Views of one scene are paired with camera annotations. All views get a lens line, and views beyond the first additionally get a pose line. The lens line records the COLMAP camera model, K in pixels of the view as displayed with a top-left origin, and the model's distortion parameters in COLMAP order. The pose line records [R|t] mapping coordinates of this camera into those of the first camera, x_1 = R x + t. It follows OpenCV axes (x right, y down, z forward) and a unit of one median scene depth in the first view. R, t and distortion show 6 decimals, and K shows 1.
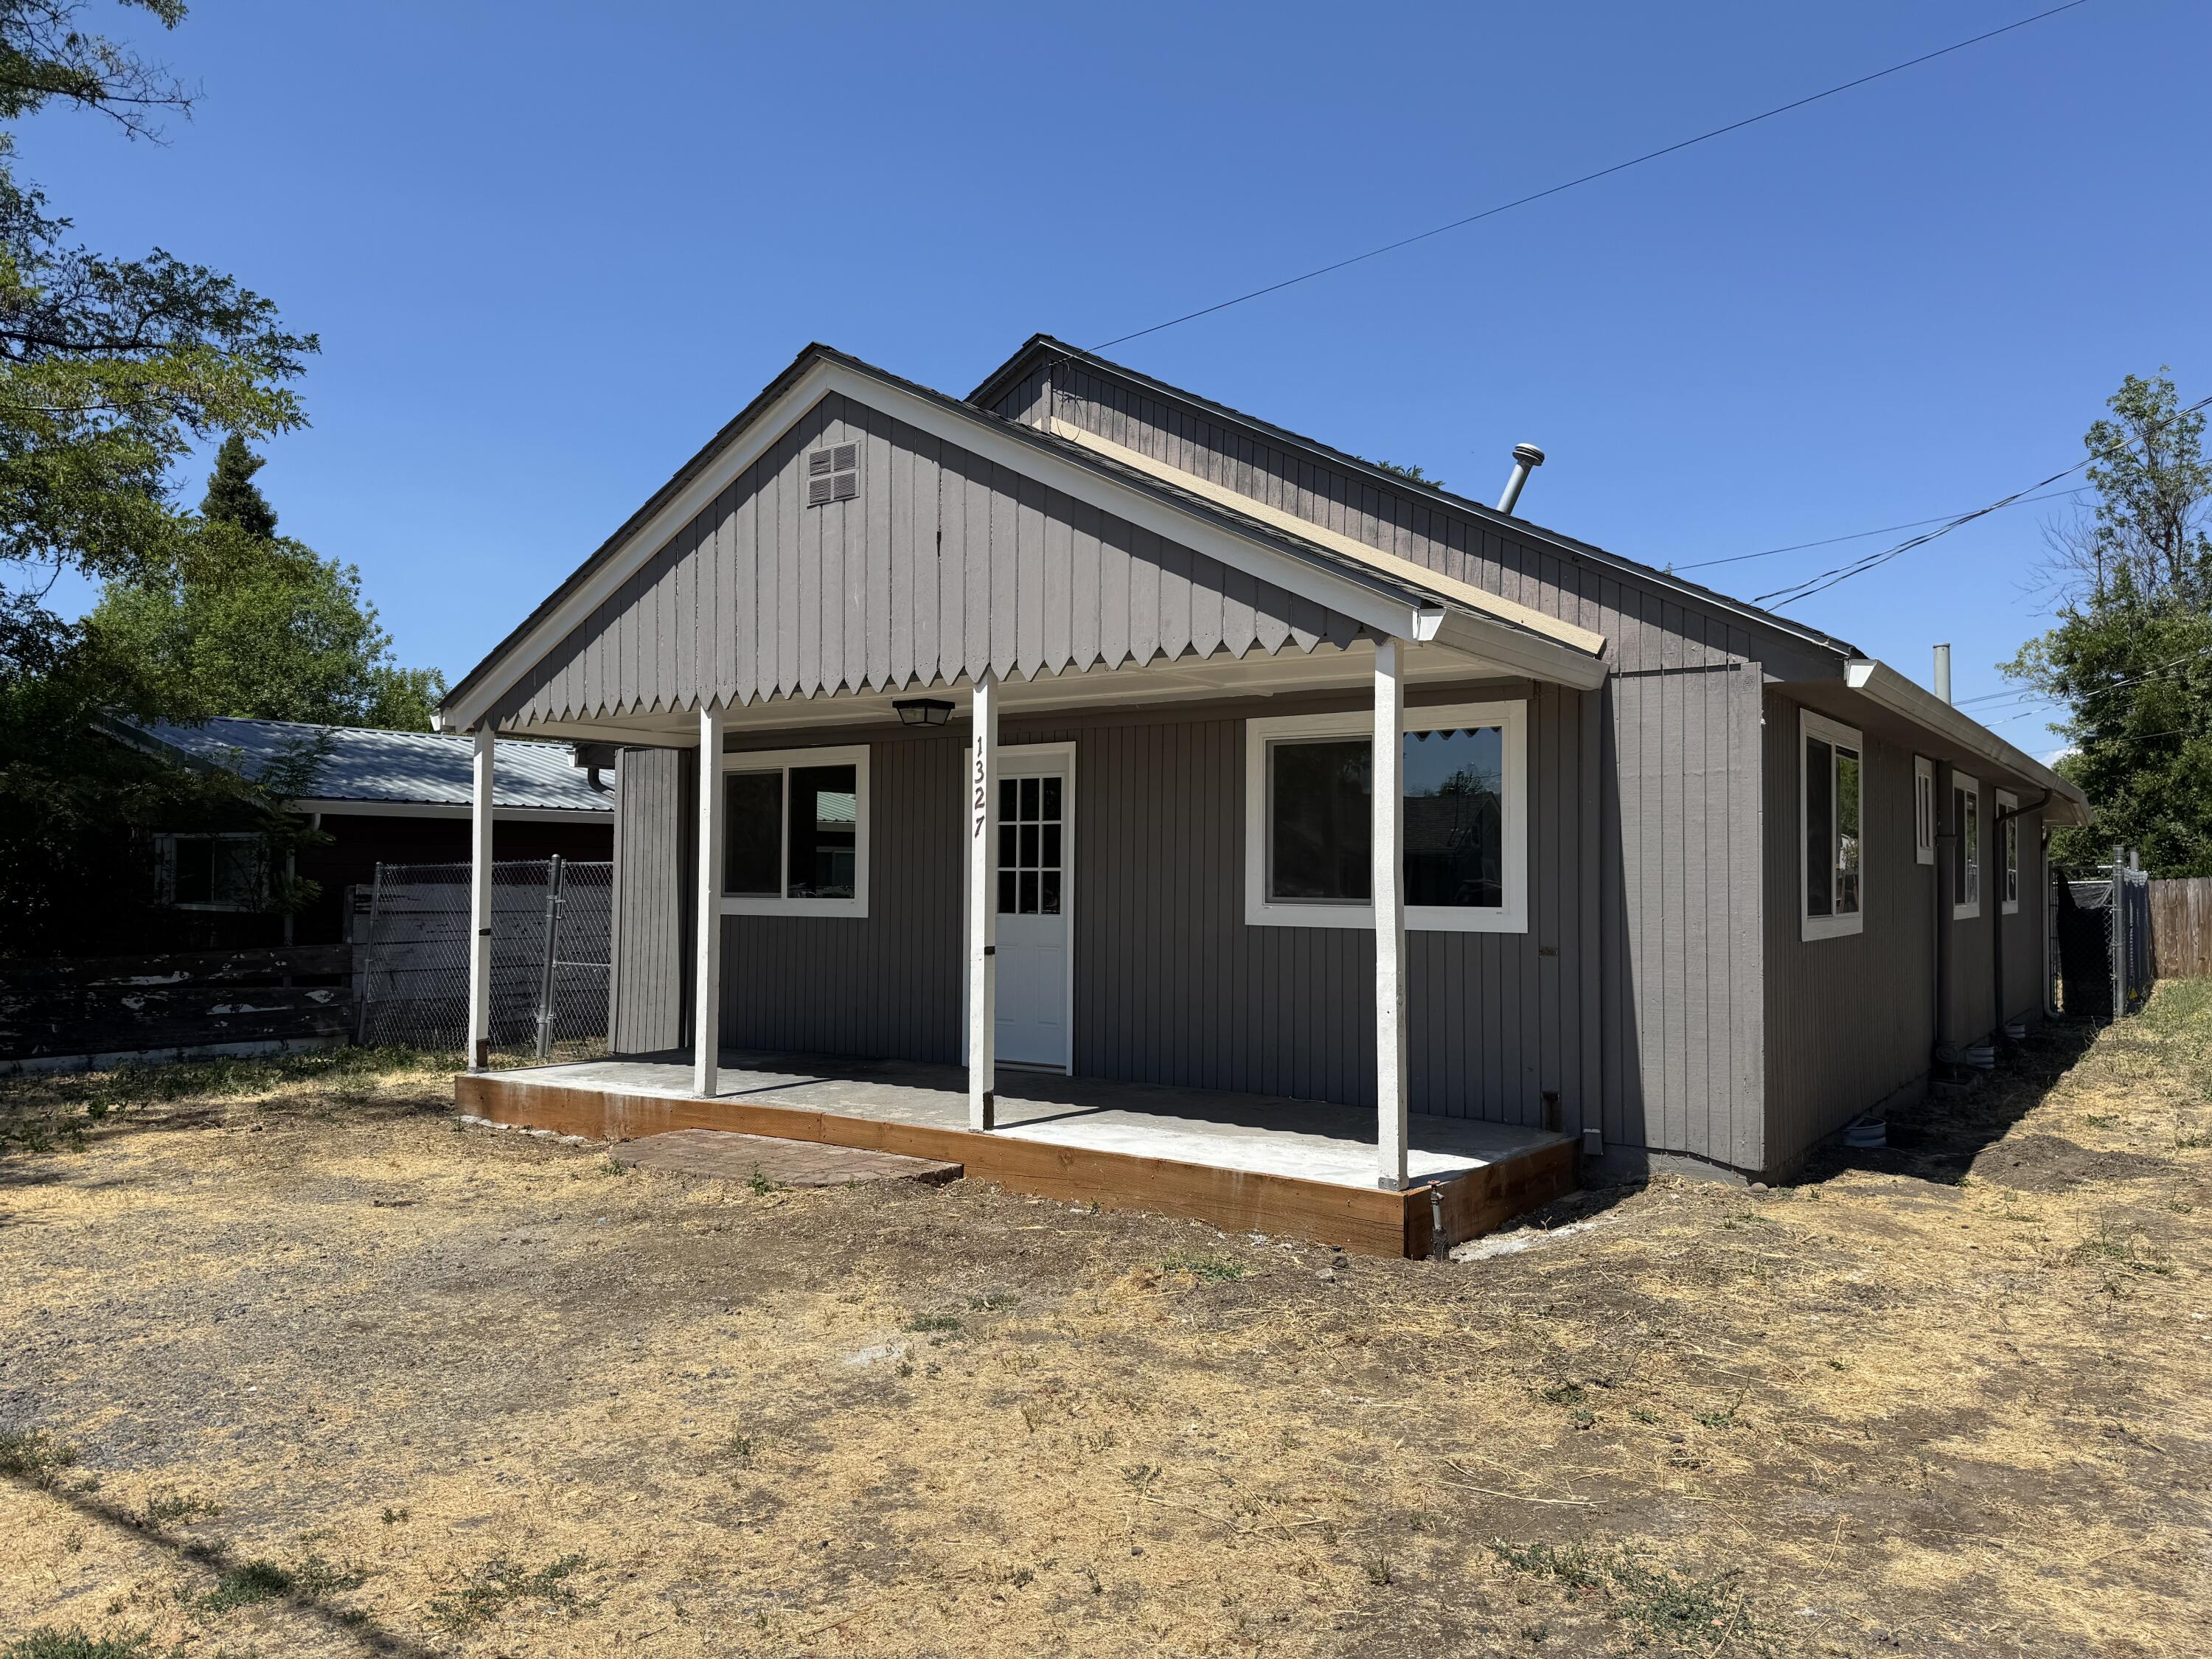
lens RADIAL K [[1548.0, 0, 1151.0], [0, 1548.0, 814.0], [0, 0, 1]] dist [0.156015, -0.236710]
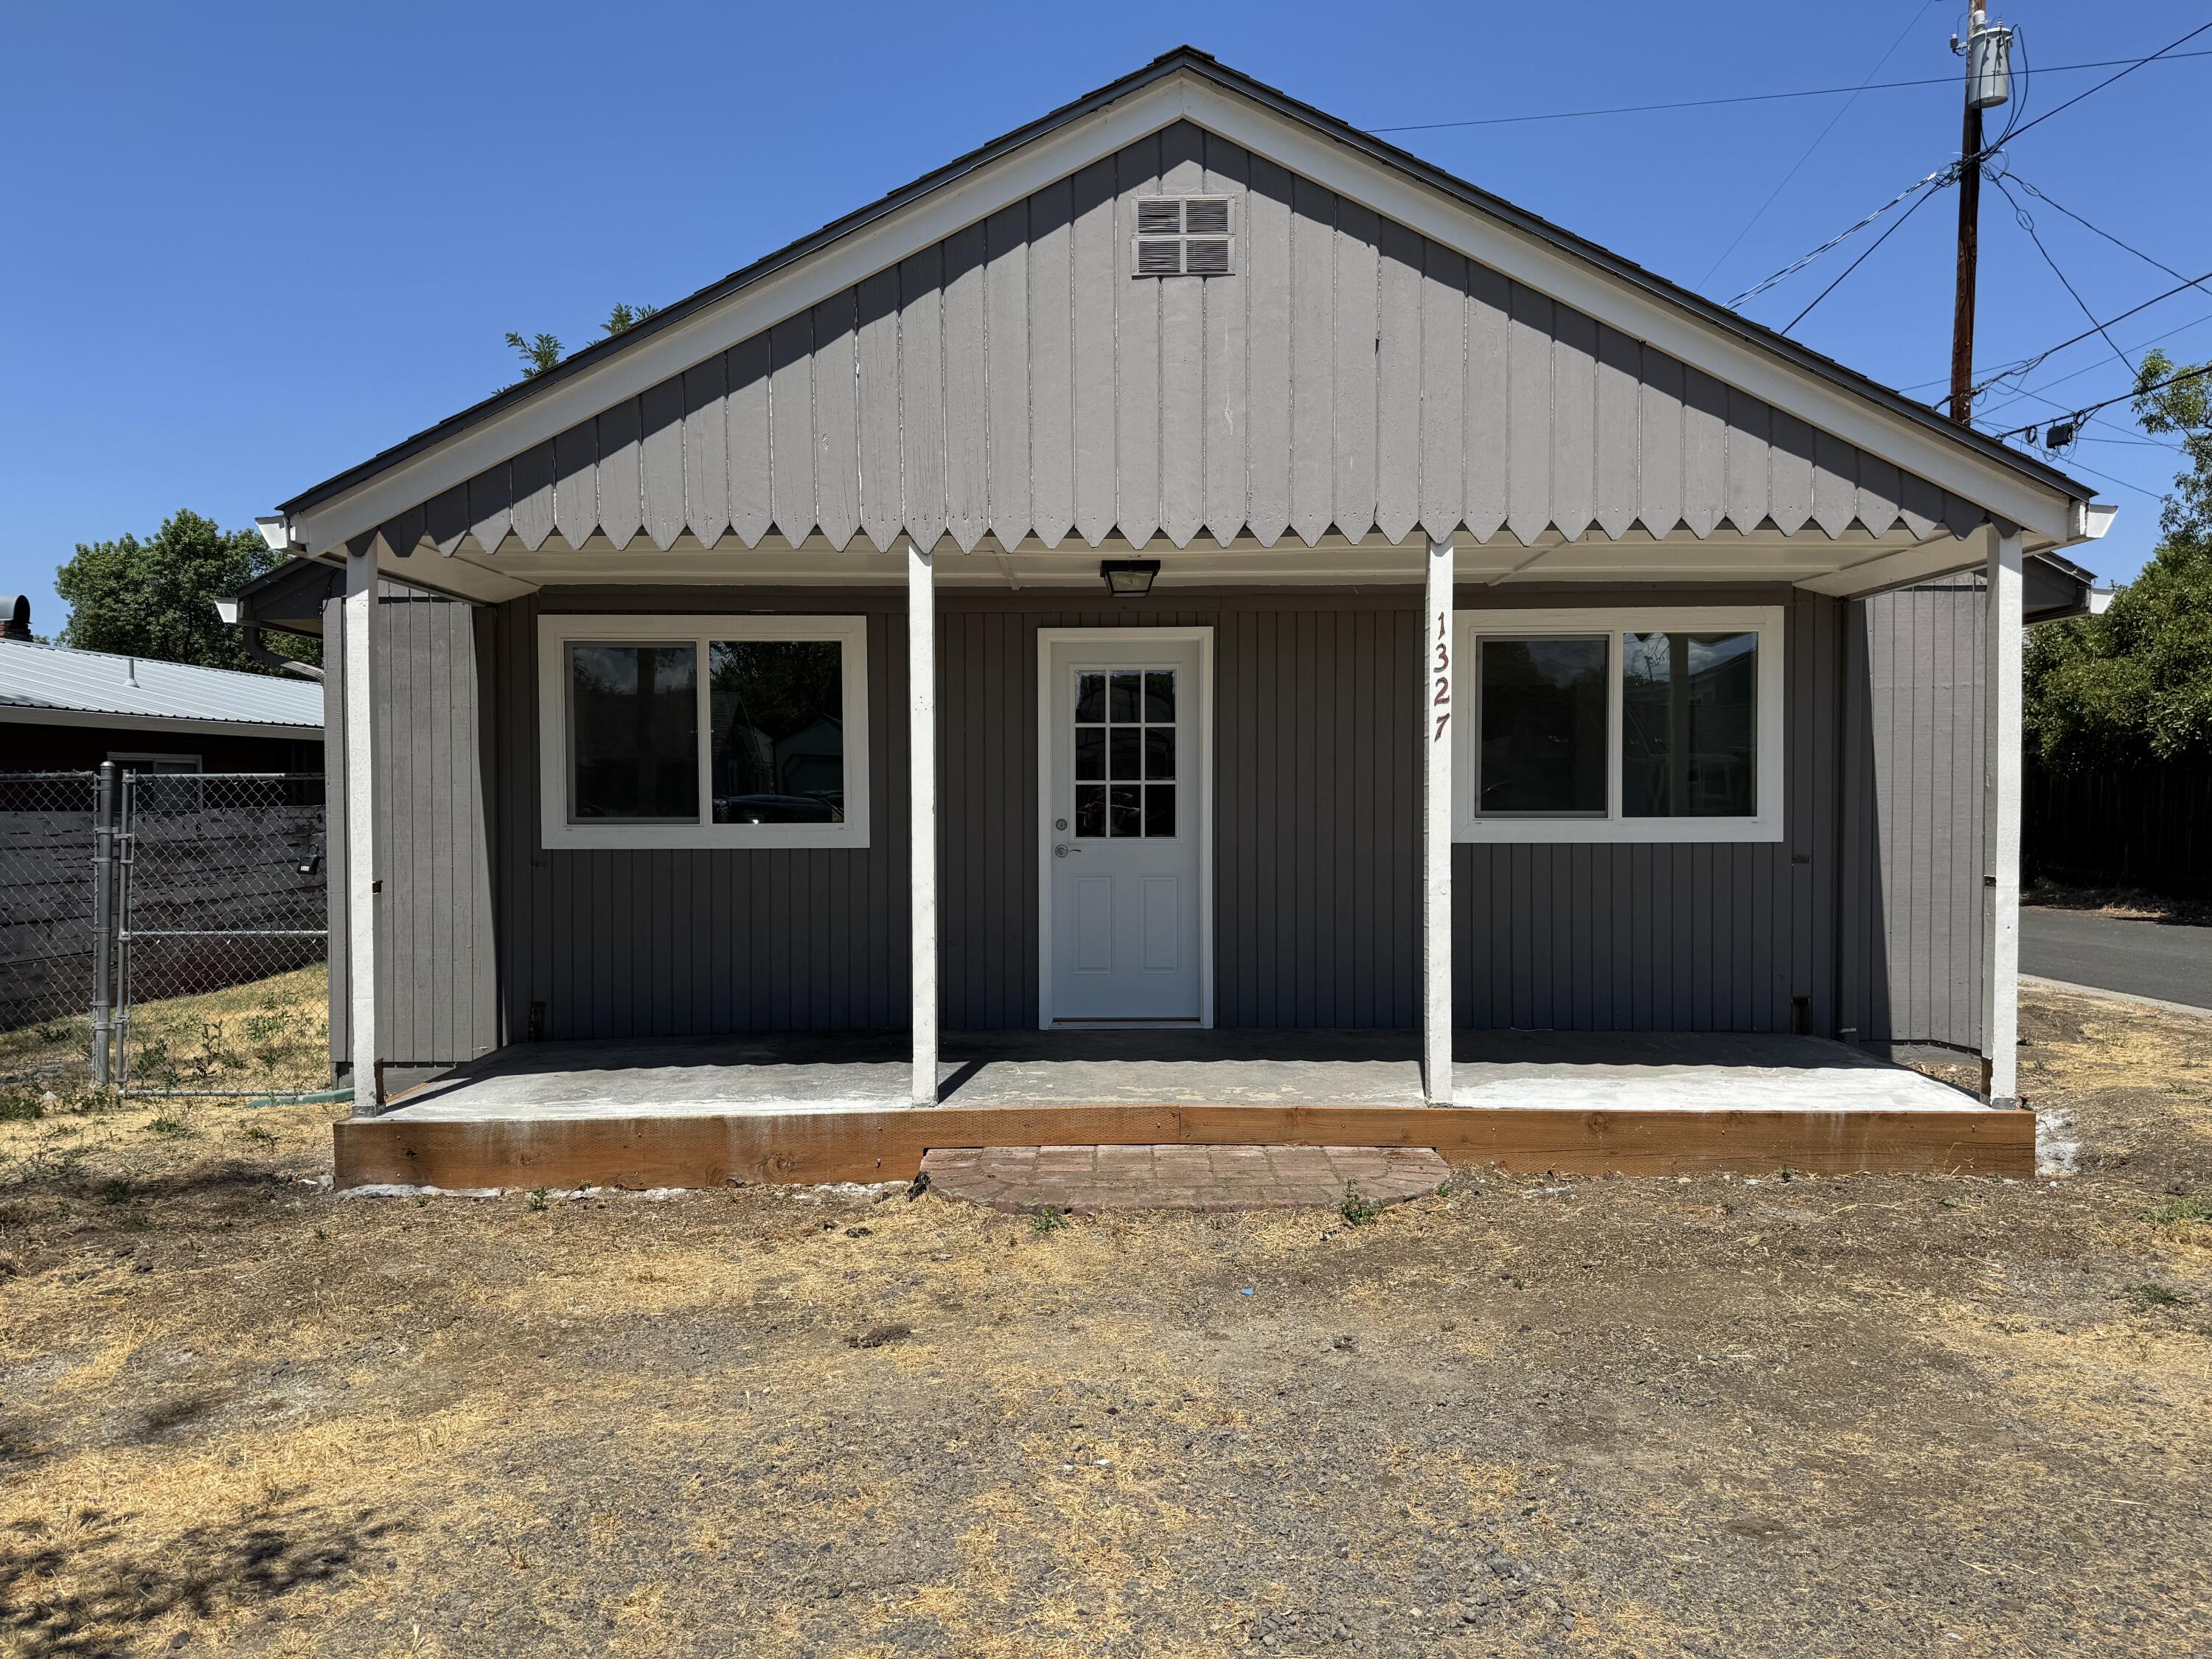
lens RADIAL K [[1527.3, 0, 1106.0], [0, 1527.3, 829.5], [0, 0, 1]] dist [0.086648, -0.153439]
pose [[0.819796, -0.022708, 0.572206, -0.681835], [-0.015353, 0.997983, 0.061602, 0.014228], [-0.572450, -0.059286, 0.817793, 0.443806]]
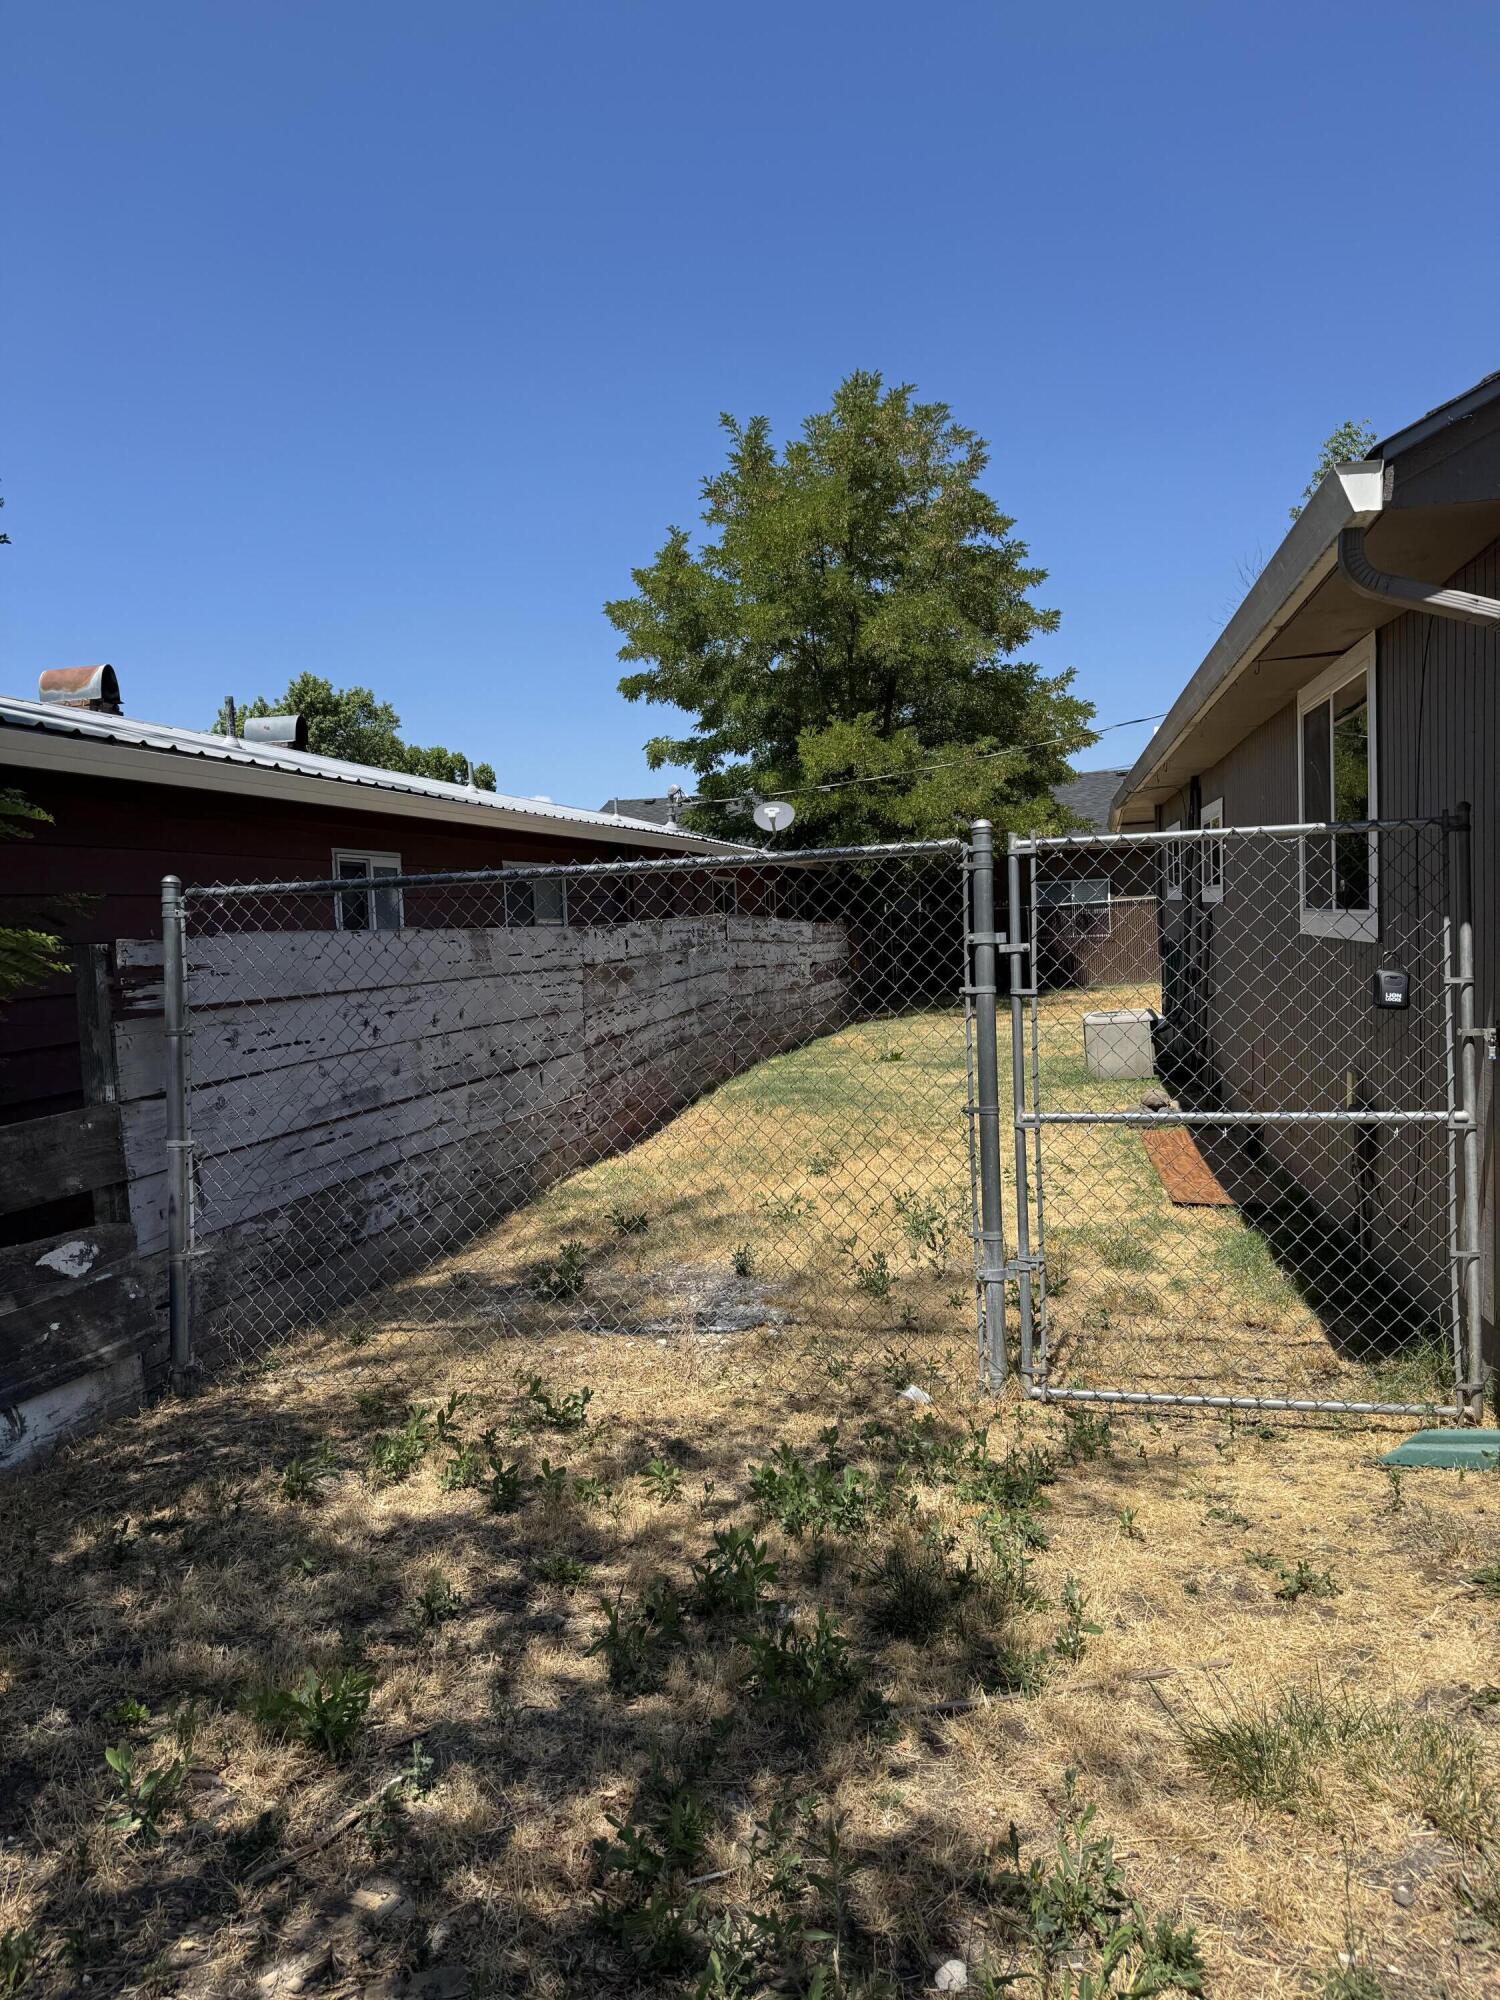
lens RADIAL K [[1393.5, 0, 726.5], [0, 1393.5, 994.2], [0, 0, 1]] dist [0.014411, -0.027957]
pose [[0.924667, -0.063703, 0.375411, -0.948795], [0.027384, 0.994479, 0.101303, 0.054849], [-0.379791, -0.083392, 0.921306, 1.258084]]
